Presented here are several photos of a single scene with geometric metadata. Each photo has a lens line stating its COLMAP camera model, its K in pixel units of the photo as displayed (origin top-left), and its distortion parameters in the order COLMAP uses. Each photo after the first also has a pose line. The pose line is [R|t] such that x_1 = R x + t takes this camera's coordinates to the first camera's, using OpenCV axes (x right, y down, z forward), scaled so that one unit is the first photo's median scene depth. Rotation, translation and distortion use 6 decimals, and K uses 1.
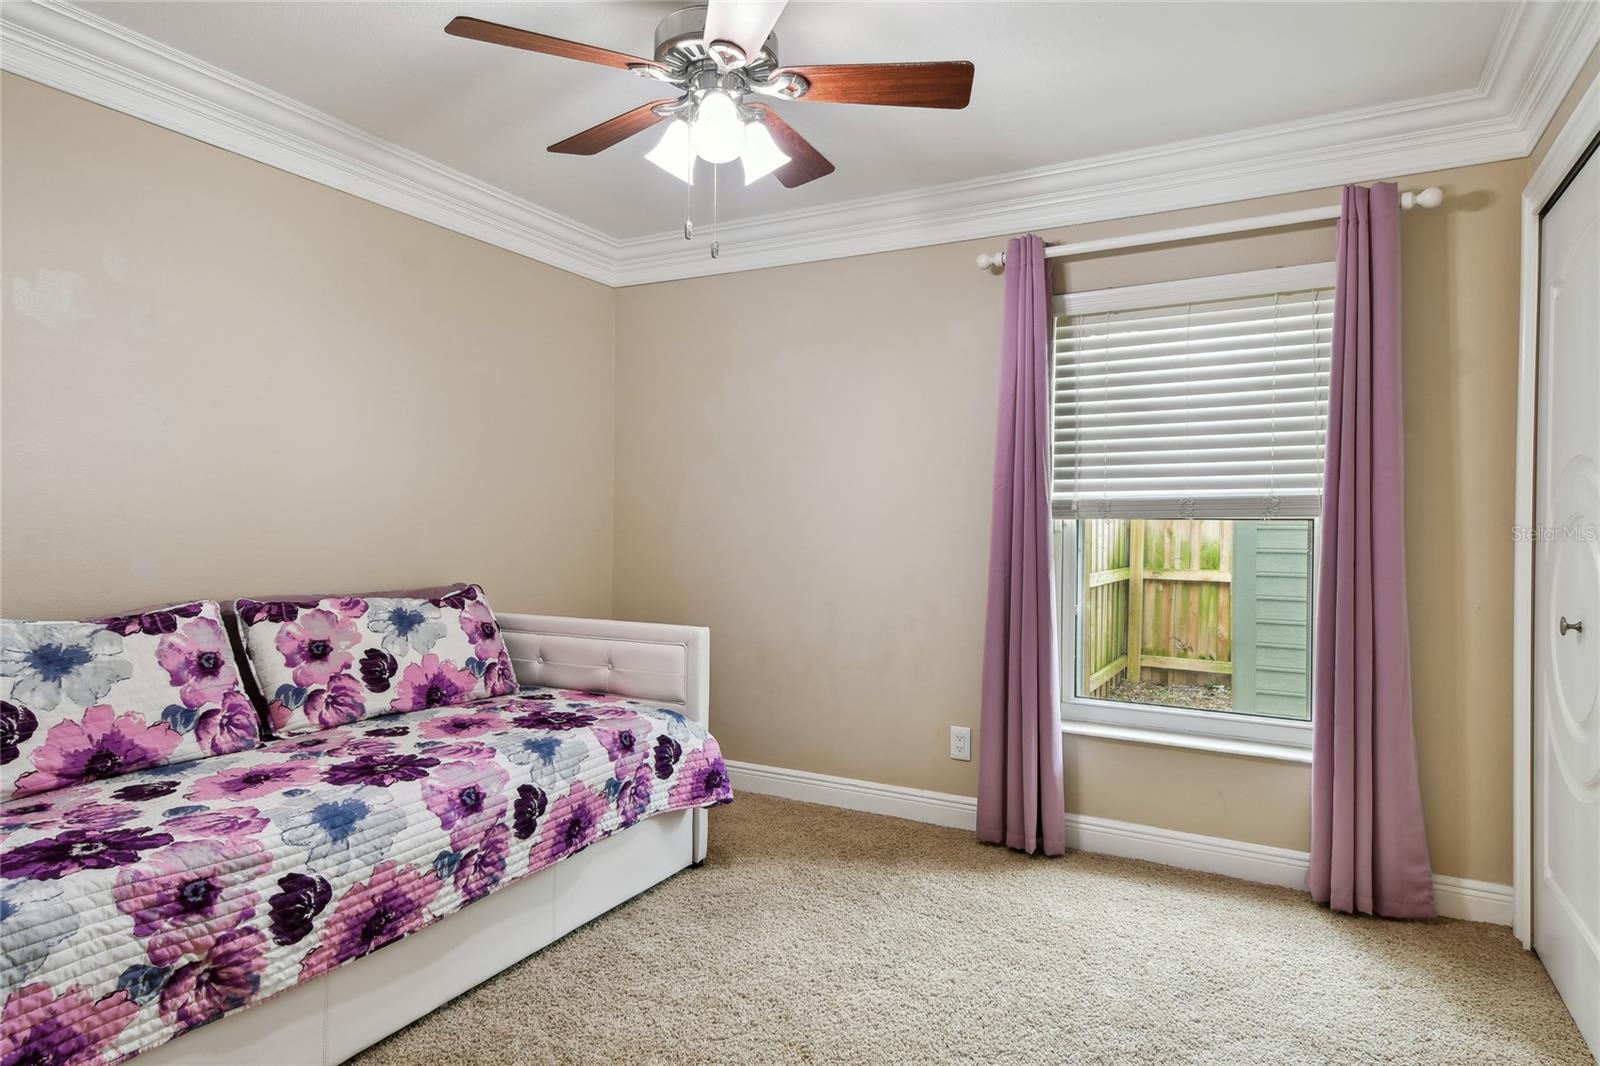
lens RADIAL K [[913.8, 0, 789.0], [0, 913.8, 526.7], [0, 0, 1]] dist [0.023742, 0.002215]
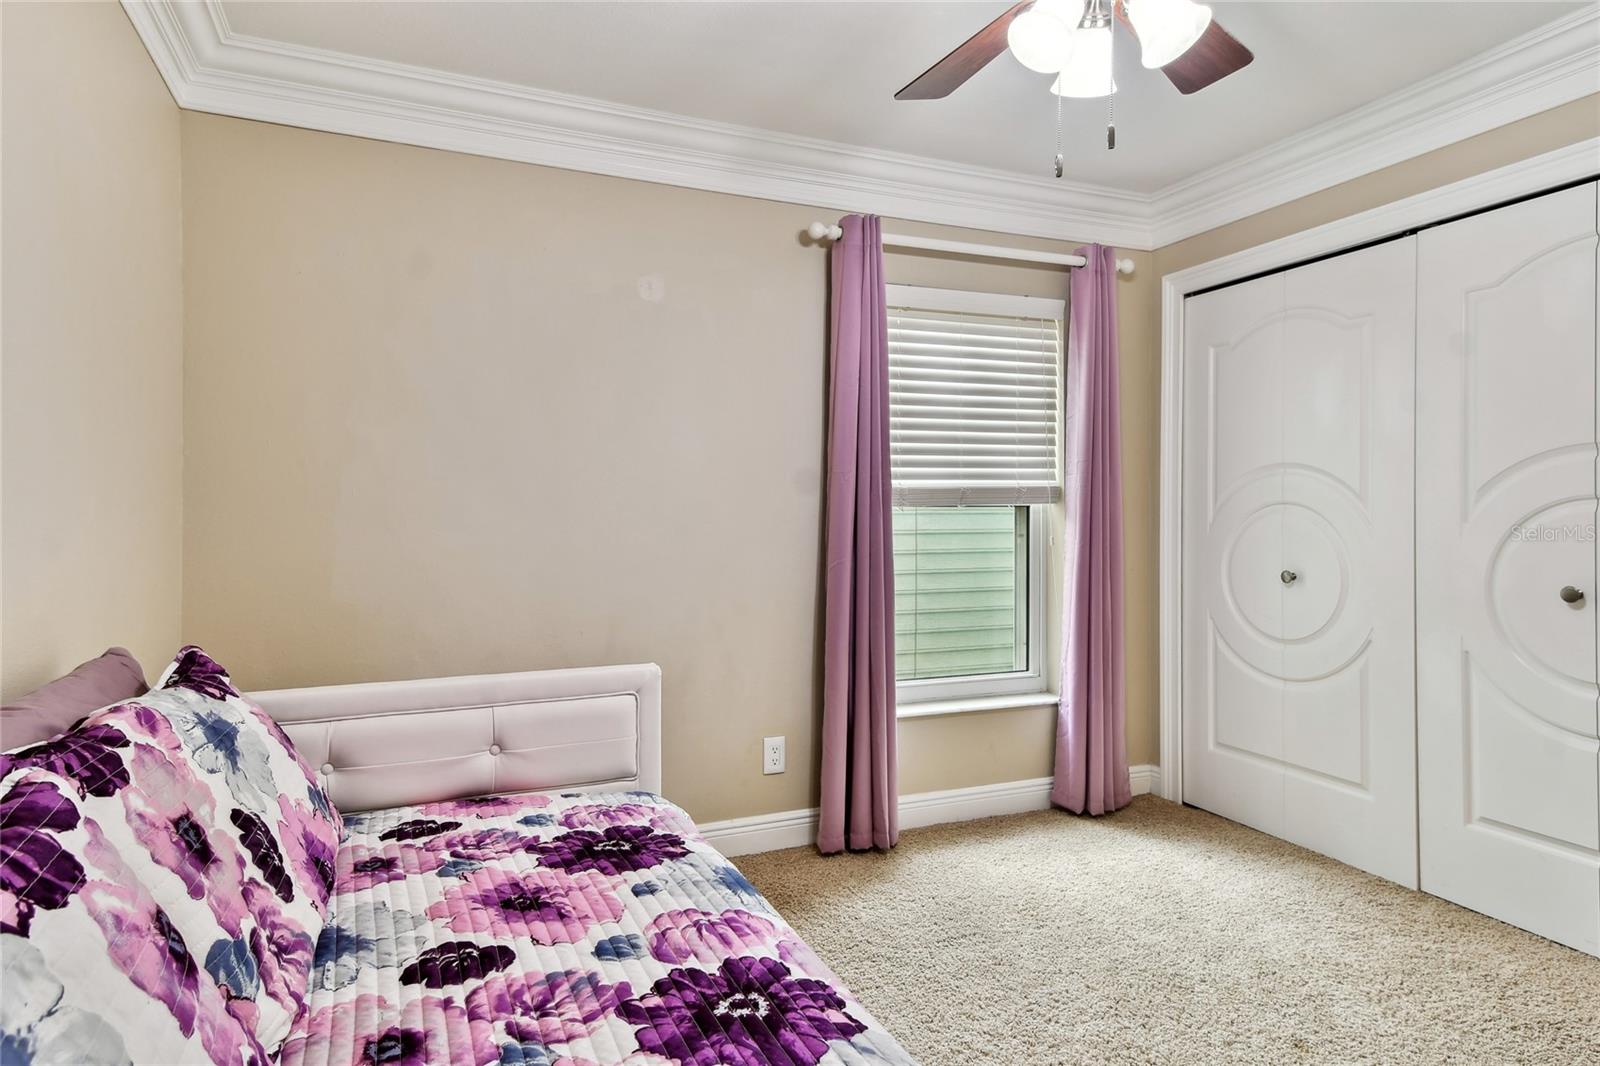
lens RADIAL K [[913.8, 0, 863.8], [0, 913.8, 515.9], [0, 0, 1]] dist [0.023742, 0.002215]
pose [[0.634421, -0.015221, 0.772838, -0.517716], [0.010608, 0.999883, 0.010985, -0.010905], [-0.772915, 0.001229, 0.634508, 0.406656]]
